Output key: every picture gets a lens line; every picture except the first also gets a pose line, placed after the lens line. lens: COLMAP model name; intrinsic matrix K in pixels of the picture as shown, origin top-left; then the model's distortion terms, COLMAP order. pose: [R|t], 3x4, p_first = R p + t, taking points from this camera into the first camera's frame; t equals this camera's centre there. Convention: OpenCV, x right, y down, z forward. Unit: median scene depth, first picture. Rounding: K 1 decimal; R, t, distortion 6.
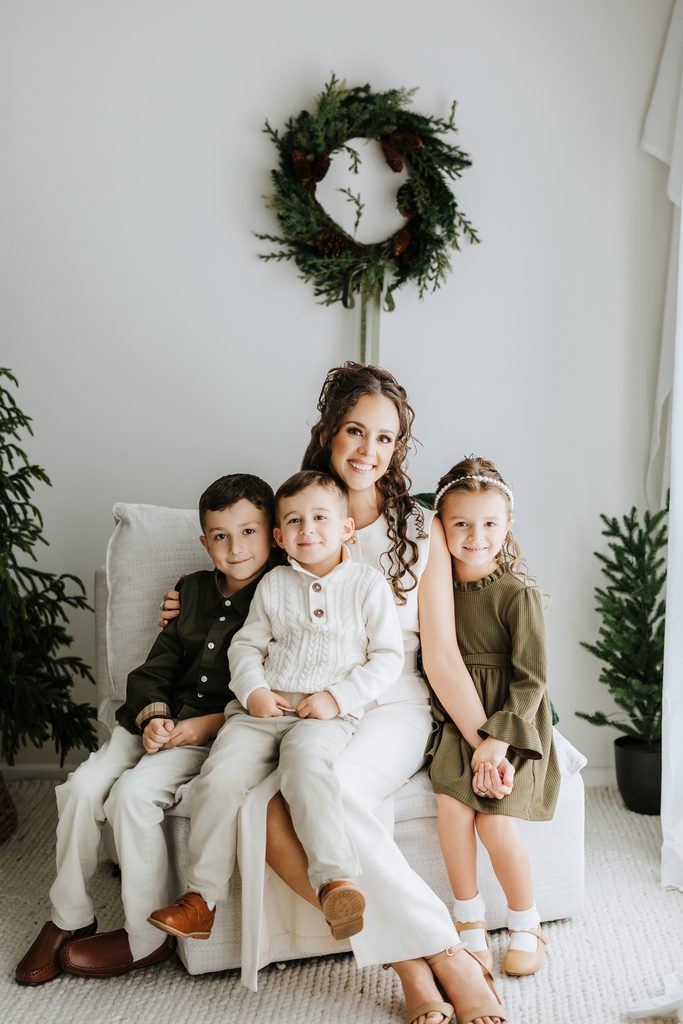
lens RADIAL K [[1696.7, 0, 336.0], [0, 1696.7, 484.2], [0, 0, 1]] dist [0.036298, 0.000000]
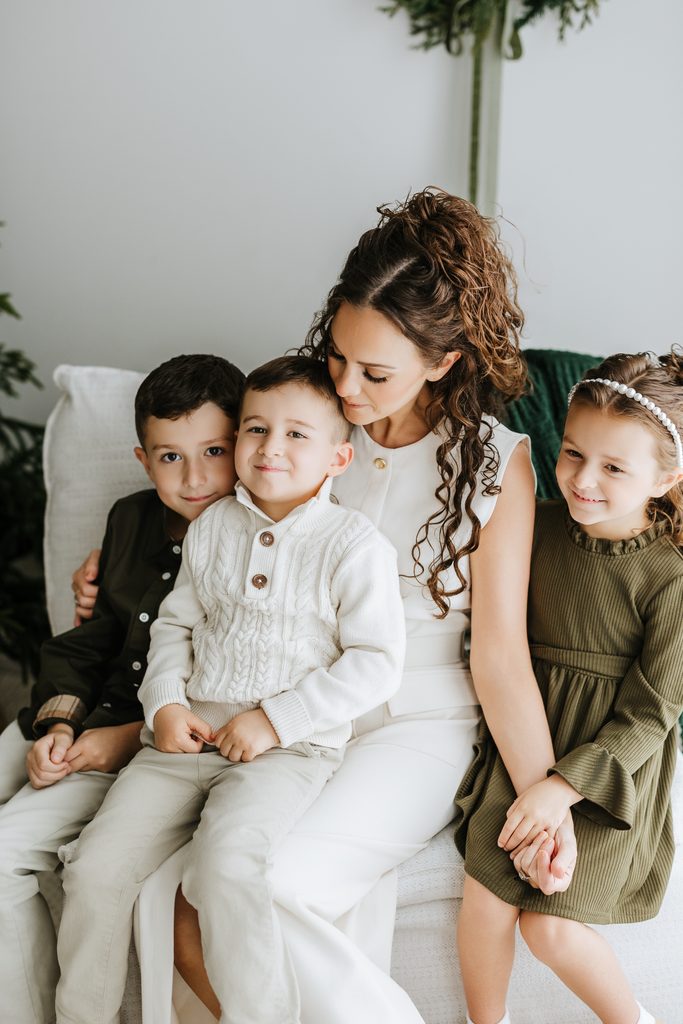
lens RADIAL K [[1649.1, 0, 326.6], [0, 1649.1, 516.8], [0, 0, 1]] dist [-0.021496, 0.000000]
pose [[0.980283, 0.049269, -0.191360, 0.093233], [-0.008861, 0.978404, 0.206513, -0.059342], [0.197402, -0.200746, 0.959549, 0.326612]]
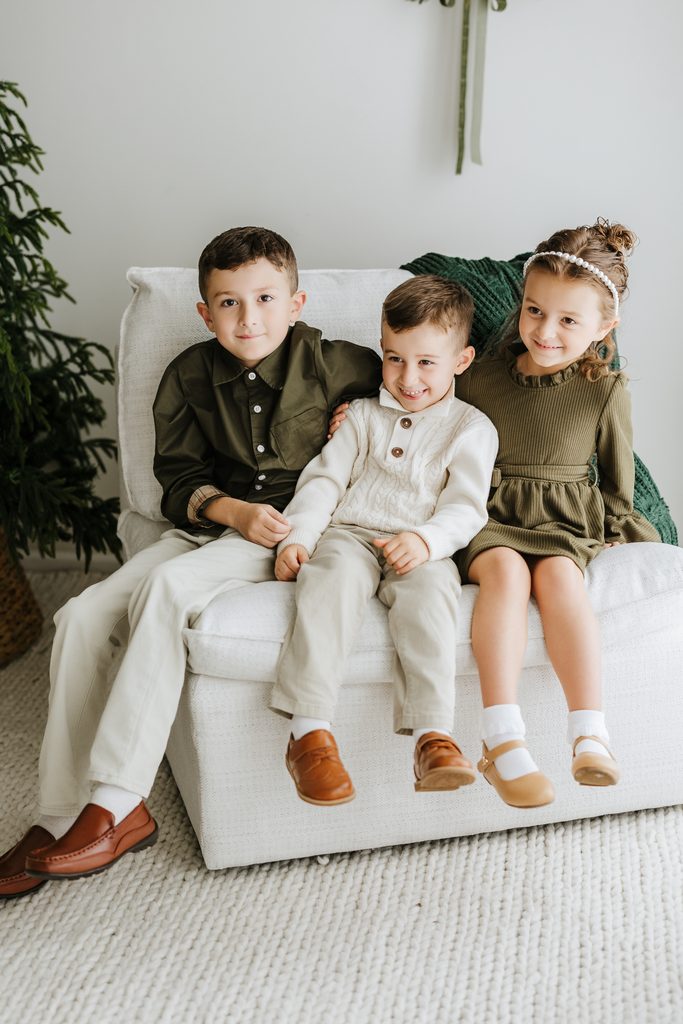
lens RADIAL K [[1624.2, 0, 339.8], [0, 1624.2, 498.0], [0, 0, 1]] dist [0.026122, 0.000000]
pose [[0.996596, 0.029018, -0.077165, 0.022896], [-0.014142, 0.982306, 0.186749, -0.020710], [0.081219, -0.185022, 0.979372, 0.220486]]
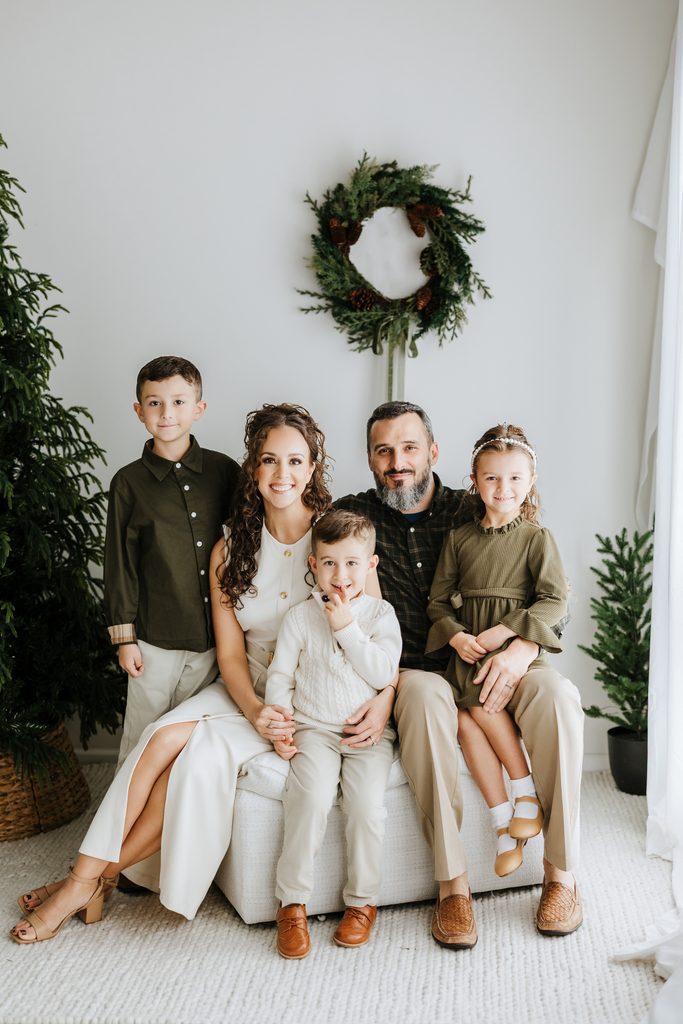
lens RADIAL K [[1624.2, 0, 341.5], [0, 1624.2, 482.6], [0, 0, 1]] dist [0.026122, 0.000000]
pose [[0.999963, 0.002698, -0.008152, -0.008097], [-0.002750, 0.999976, -0.006331, -0.009706], [0.008134, 0.006353, 0.999947, -0.104295]]
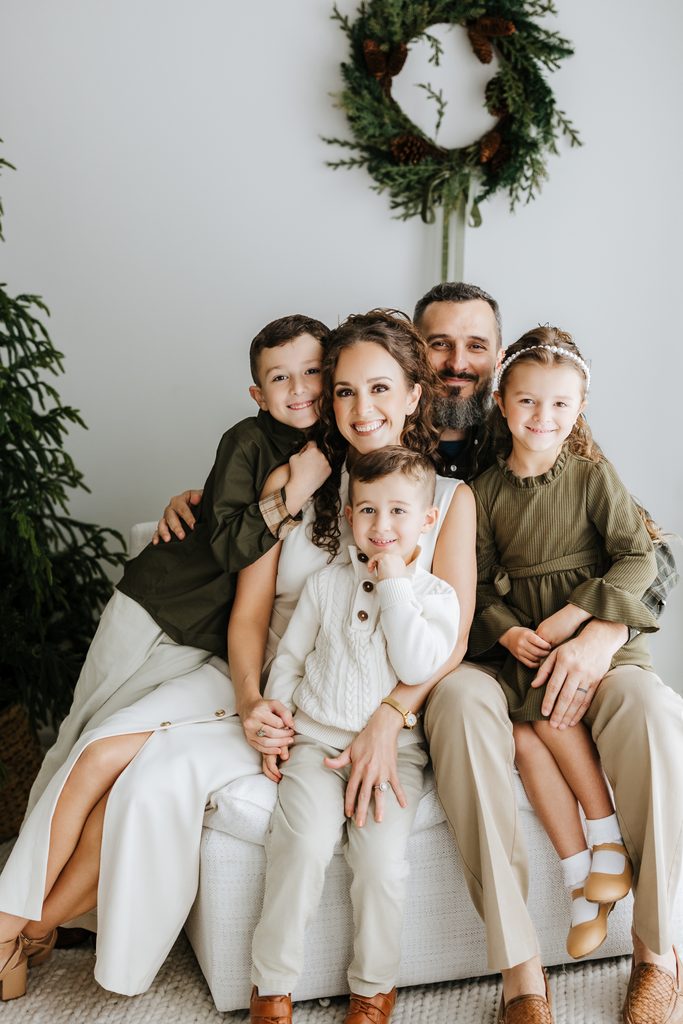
lens RADIAL K [[1696.7, 0, 324.1], [0, 1696.7, 483.4], [0, 0, 1]] dist [0.036298, 0.000000]
pose [[0.996253, 0.007937, -0.086121, 0.030445], [-0.002704, 0.998152, 0.060712, -0.023727], [0.086444, -0.060252, 0.994433, 0.124478]]
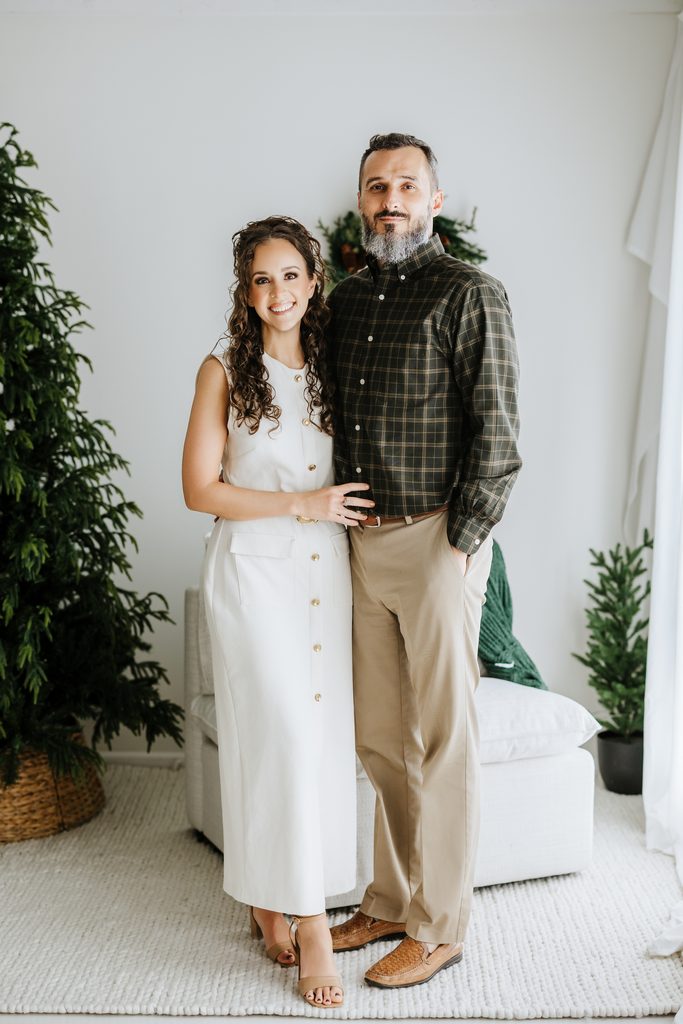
lens RADIAL K [[1556.0, 0, 342.8], [0, 1556.0, 507.4], [0, 0, 1]] dist [0.036775, 0.000000]
pose [[0.997864, 0.015480, 0.063459, -0.092312], [-0.015172, 0.999871, -0.005329, -0.003214], [-0.063533, 0.004354, 0.997970, -0.106410]]
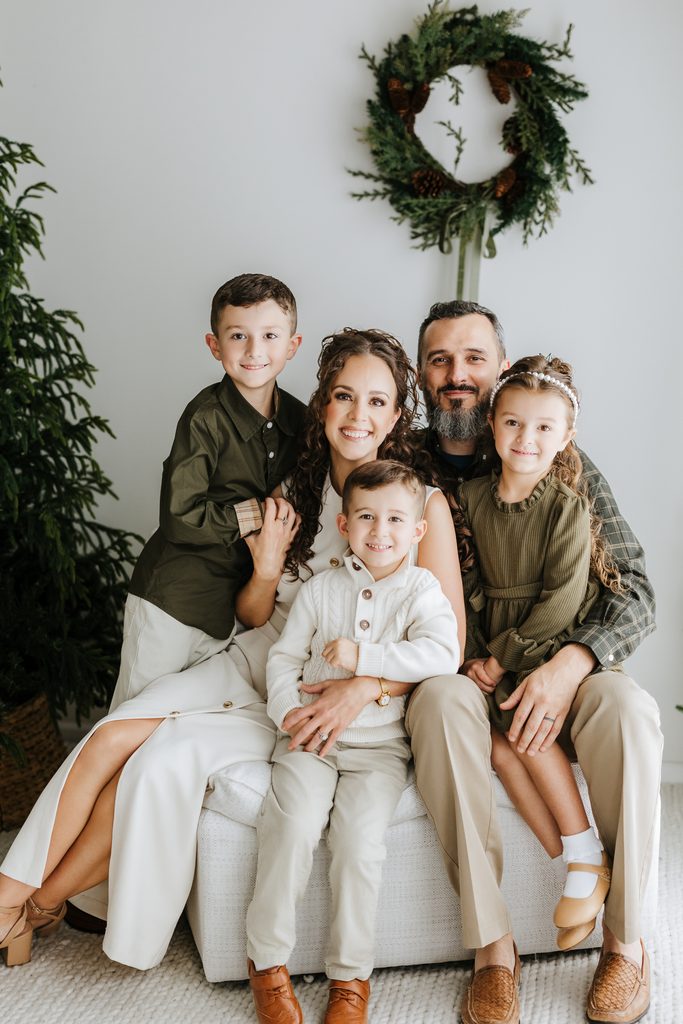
lens RADIAL K [[1696.7, 0, 328.0], [0, 1696.7, 488.8], [0, 0, 1]] dist [0.036298, 0.000000]
pose [[0.991822, 0.038098, -0.121813, 0.061555], [-0.032711, 0.998409, 0.045922, -0.017262], [0.123369, -0.041562, 0.991490, 0.080878]]
